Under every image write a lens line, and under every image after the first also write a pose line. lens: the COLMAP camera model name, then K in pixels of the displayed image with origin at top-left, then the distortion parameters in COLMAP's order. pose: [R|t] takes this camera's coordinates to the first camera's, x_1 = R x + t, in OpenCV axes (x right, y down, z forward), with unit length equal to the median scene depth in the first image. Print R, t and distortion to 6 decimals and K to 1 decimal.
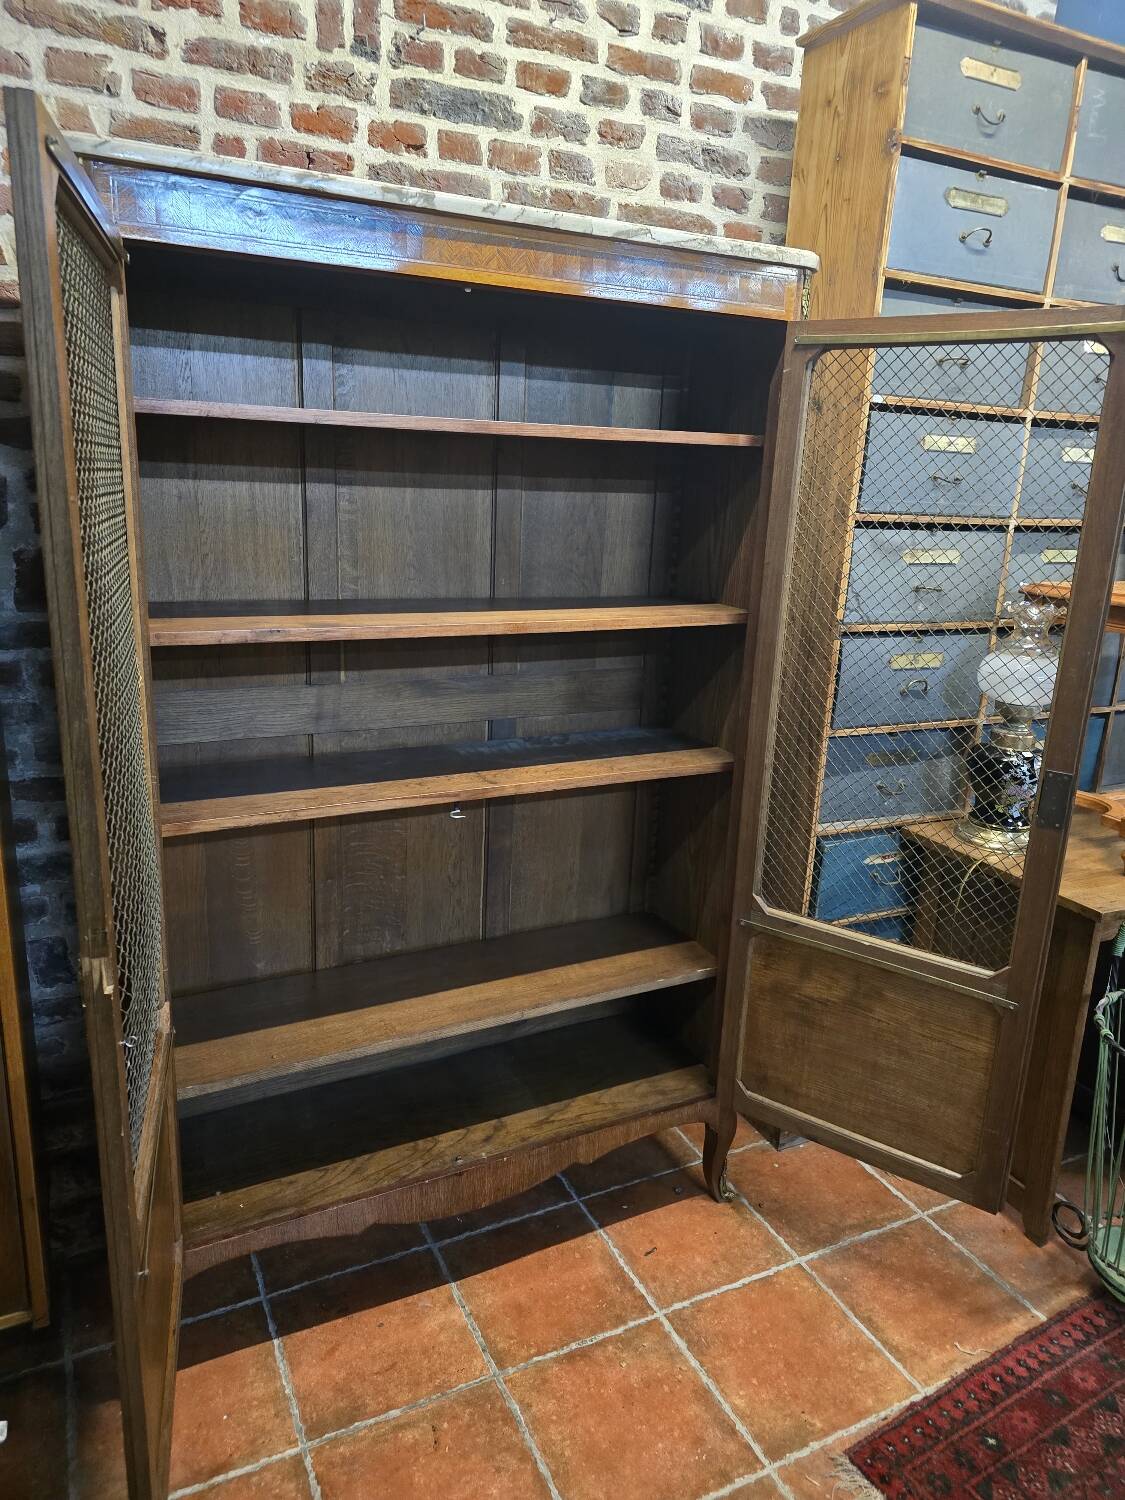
lens RADIAL K [[1030.4, 0, 562.5], [0, 1030.4, 739.5], [0, 0, 1]] dist [0.035947, -0.035281]
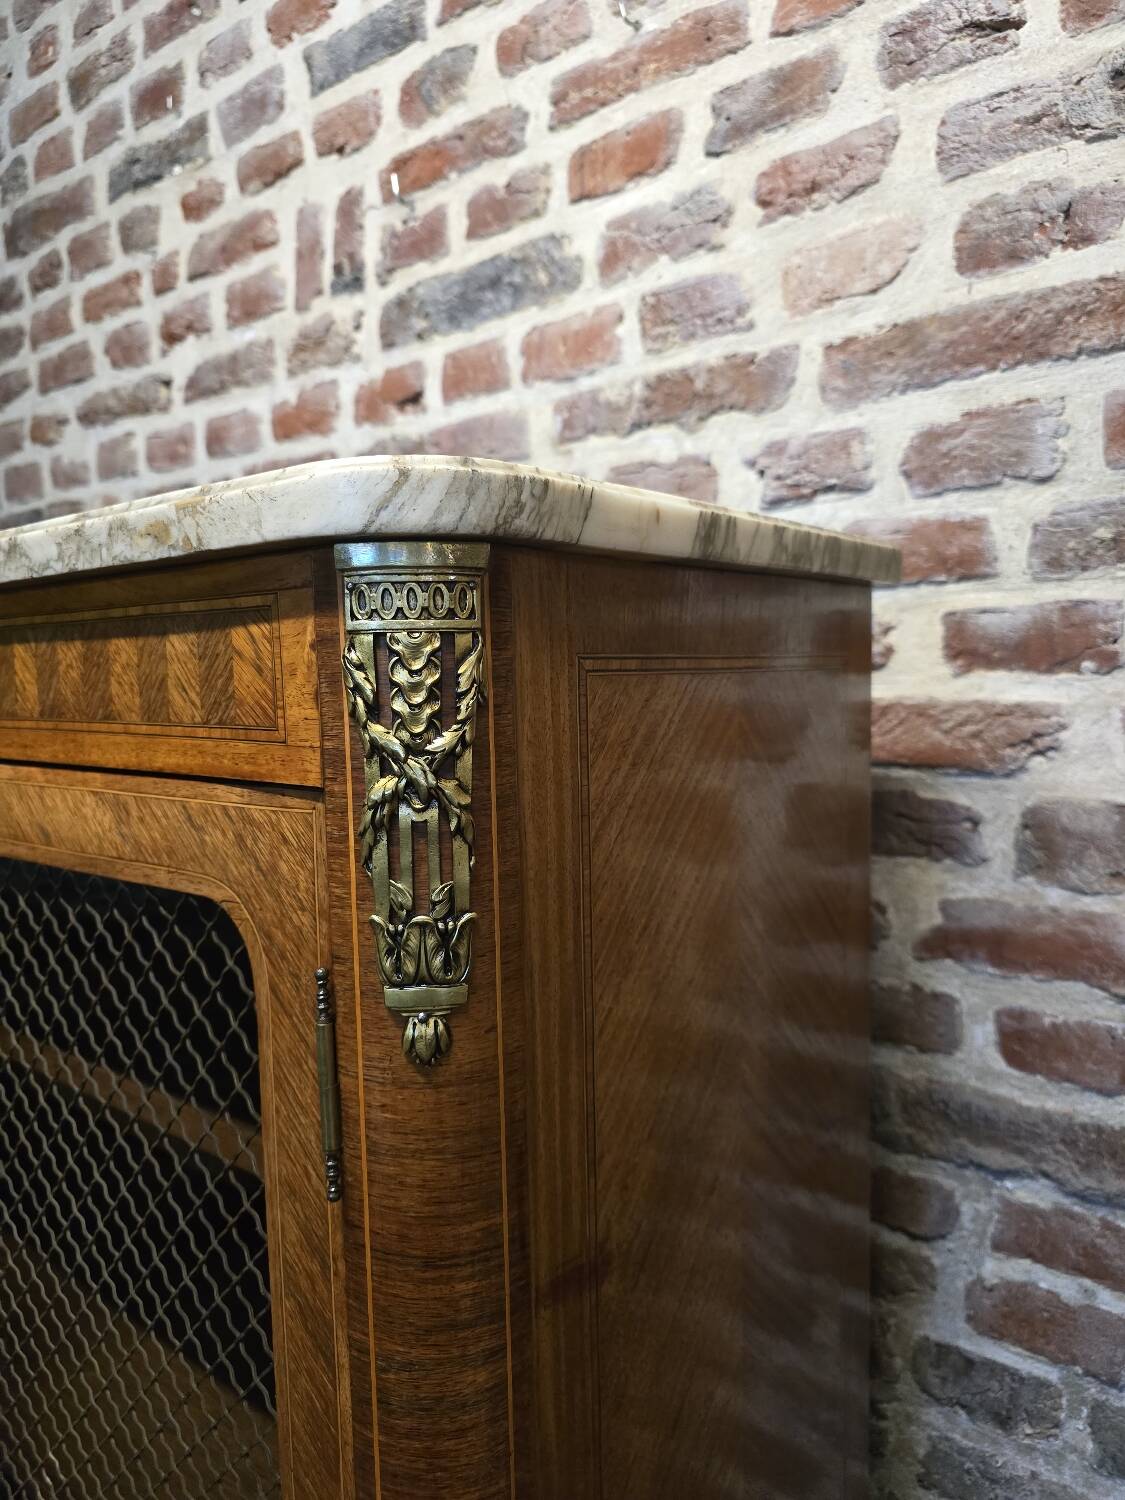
lens RADIAL K [[1030.4, 0, 558.7], [0, 1030.4, 739.9], [0, 0, 1]] dist [0.035947, -0.035281]
pose [[0.419689, 0.023040, -0.907375, 0.379421], [-0.189281, 0.979921, -0.062666, -0.361188], [0.887713, 0.198049, 0.415623, 0.845479]]
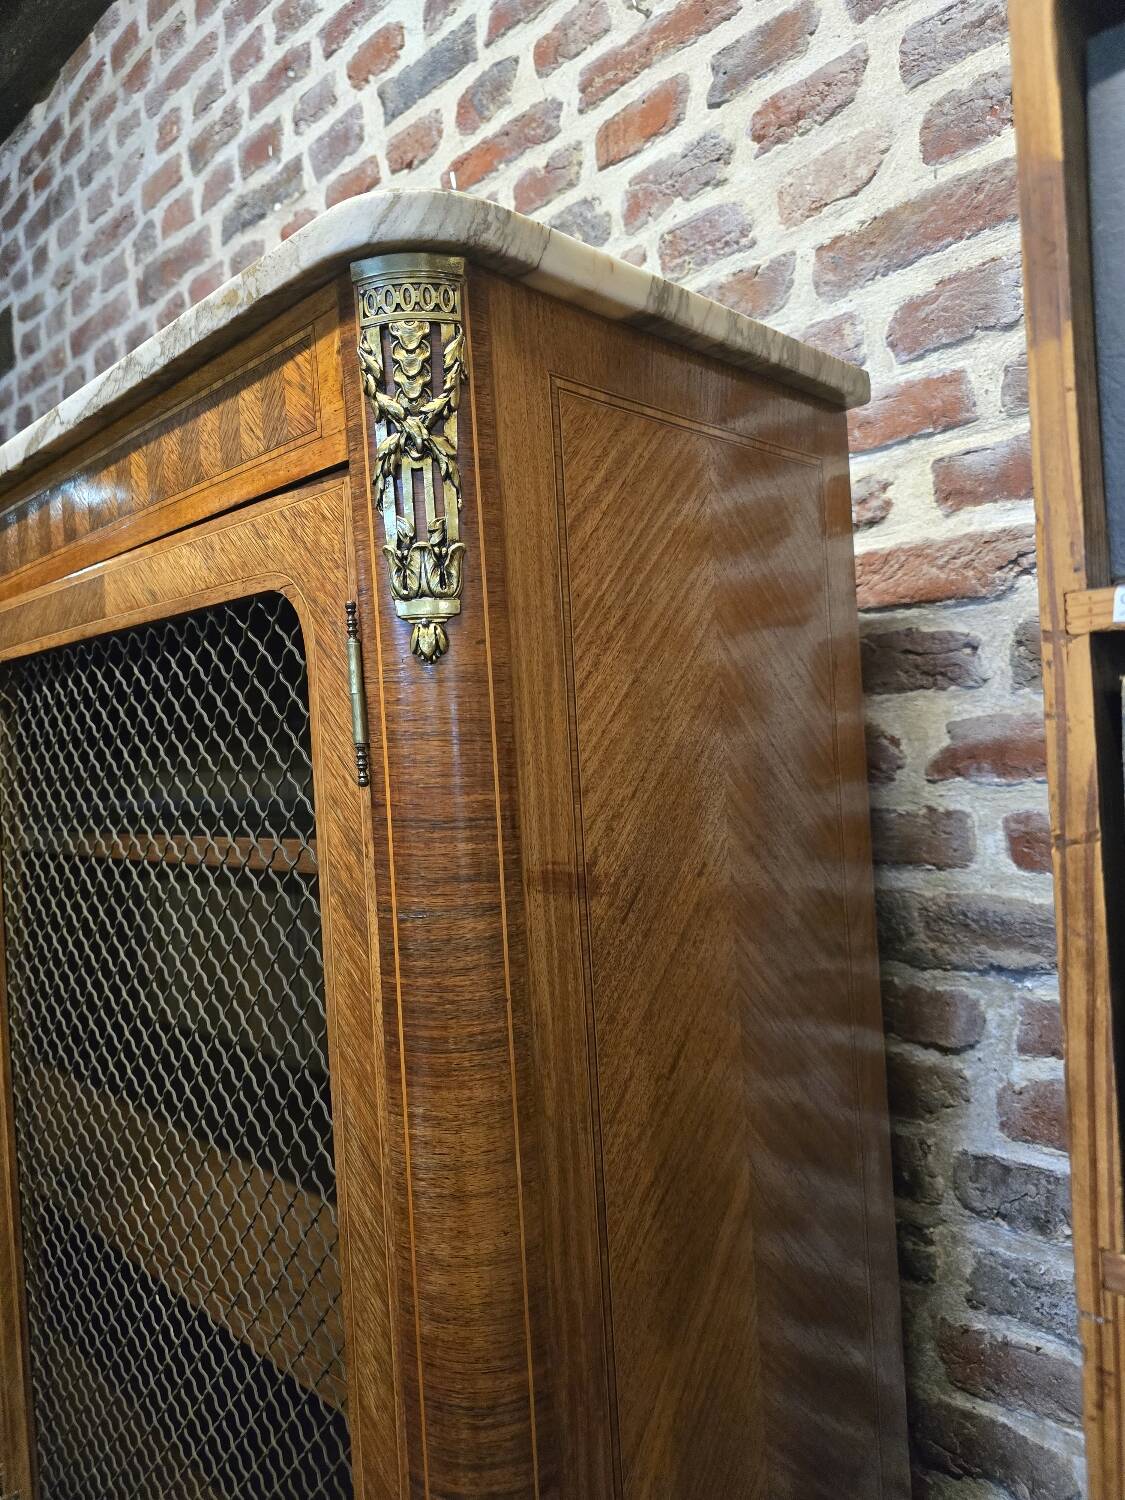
lens RADIAL K [[1030.4, 0, 553.6], [0, 1030.4, 729.6], [0, 0, 1]] dist [0.035947, -0.035281]
pose [[0.316305, -0.070880, -0.946006, 0.434166], [-0.169086, 0.977025, -0.129740, -0.270700], [0.933467, 0.200994, 0.297053, 0.872446]]
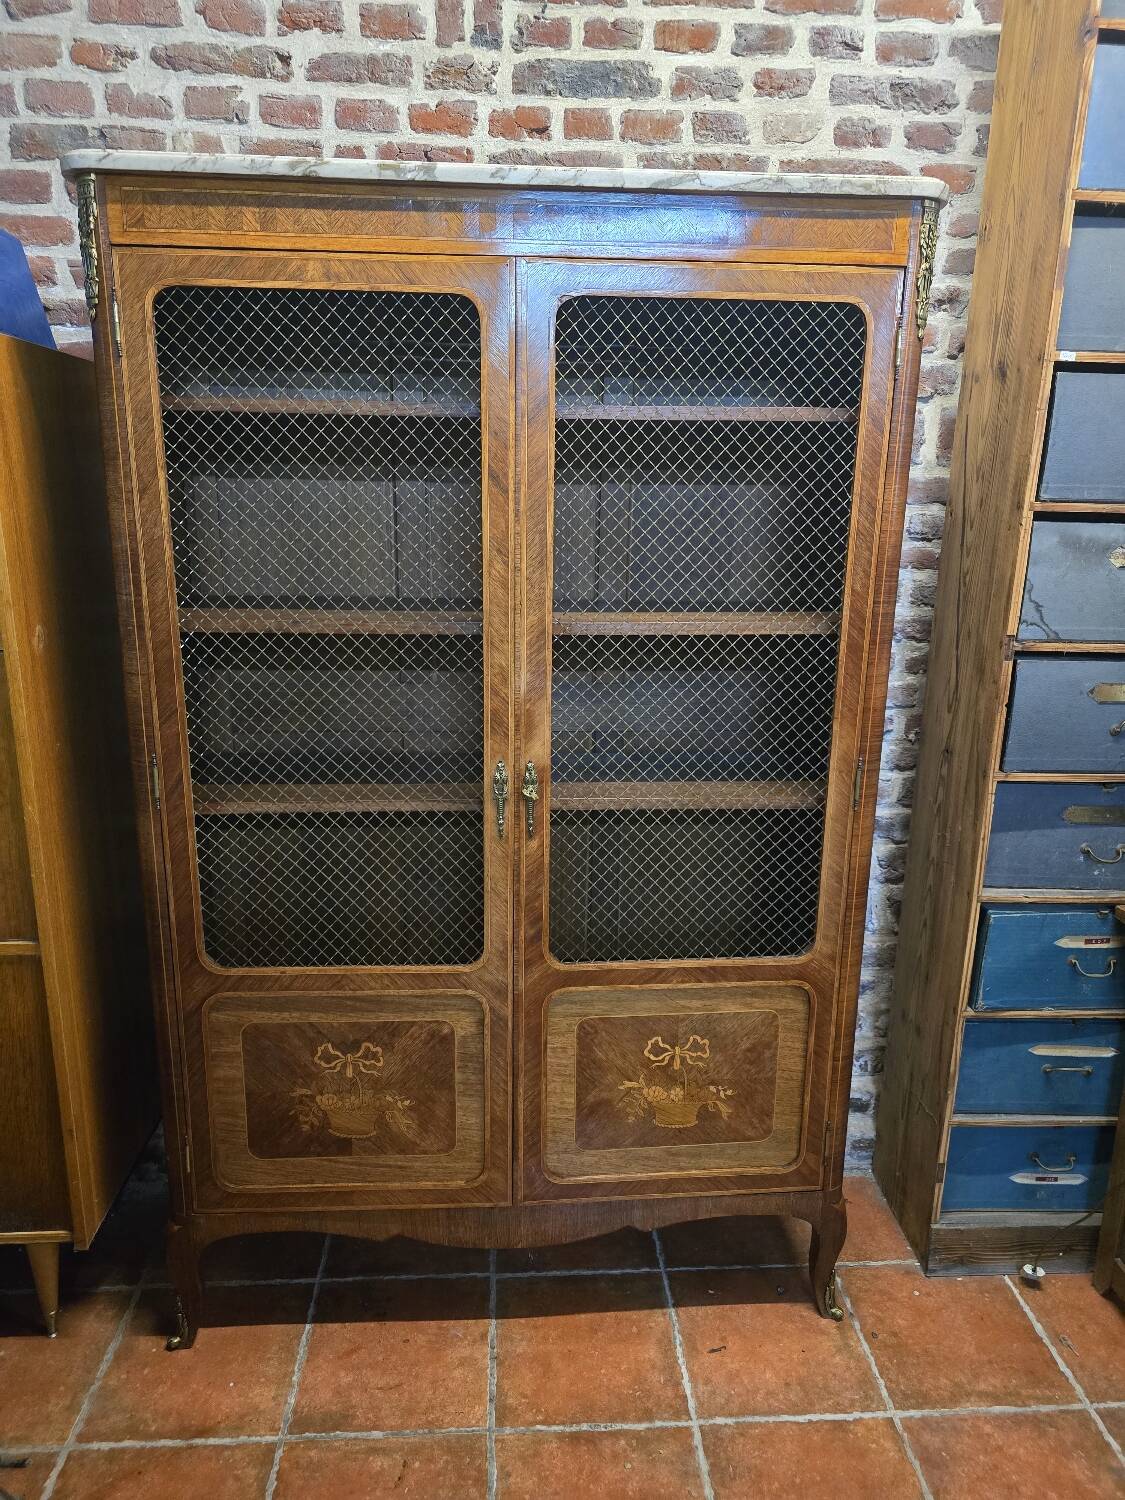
lens RADIAL K [[1030.4, 0, 572.0], [0, 1030.4, 745.8], [0, 0, 1]] dist [0.035947, -0.035281]
pose [[0.919618, 0.070858, -0.386370, 0.288412], [-0.077530, 0.996989, -0.001693, -0.002589], [0.385086, 0.031512, 0.922342, 0.136612]]
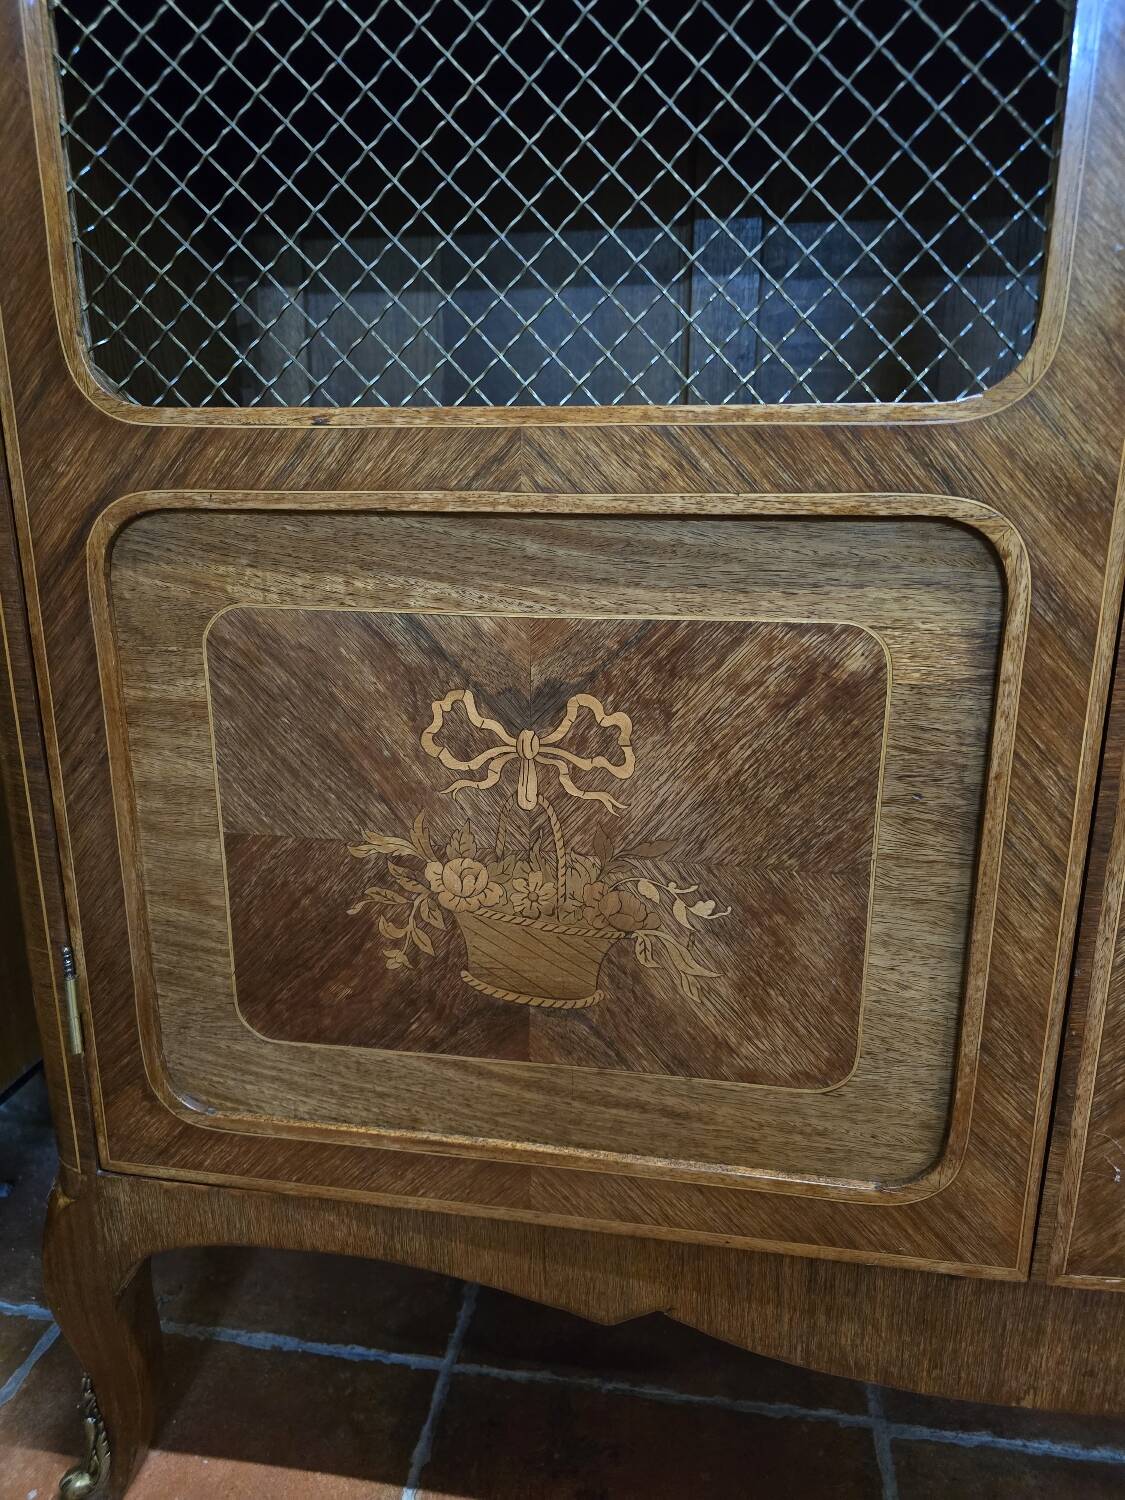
lens RADIAL K [[1030.4, 0, 562.8], [0, 1030.4, 746.7], [0, 0, 1]] dist [0.035947, -0.035281]
pose [[0.811238, 0.114773, -0.573342, -0.034189], [-0.113553, 0.992802, 0.038073, 0.257451], [0.573585, 0.034219, 0.818431, 0.651568]]
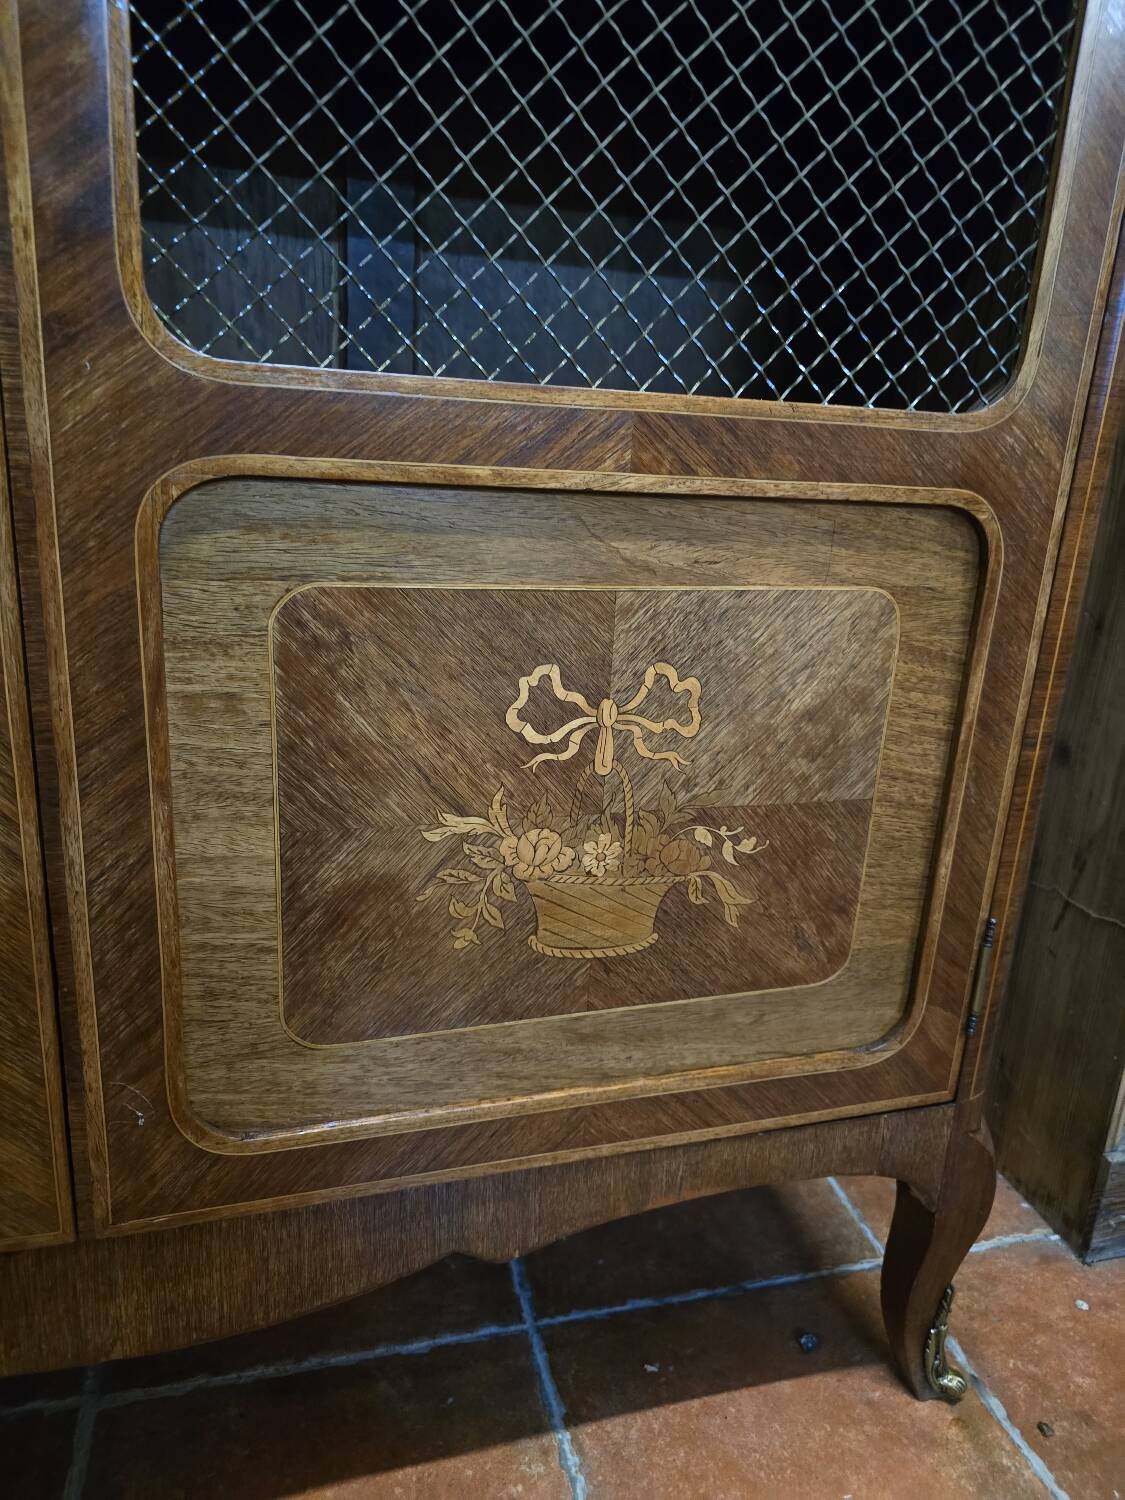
lens RADIAL K [[1030.4, 0, 581.3], [0, 1030.4, 742.7], [0, 0, 1]] dist [0.035947, -0.035281]
pose [[0.980930, 0.074980, -0.179313, 0.094286], [-0.070221, 0.996994, 0.032750, 0.245482], [0.181230, -0.019534, 0.983247, 0.710025]]
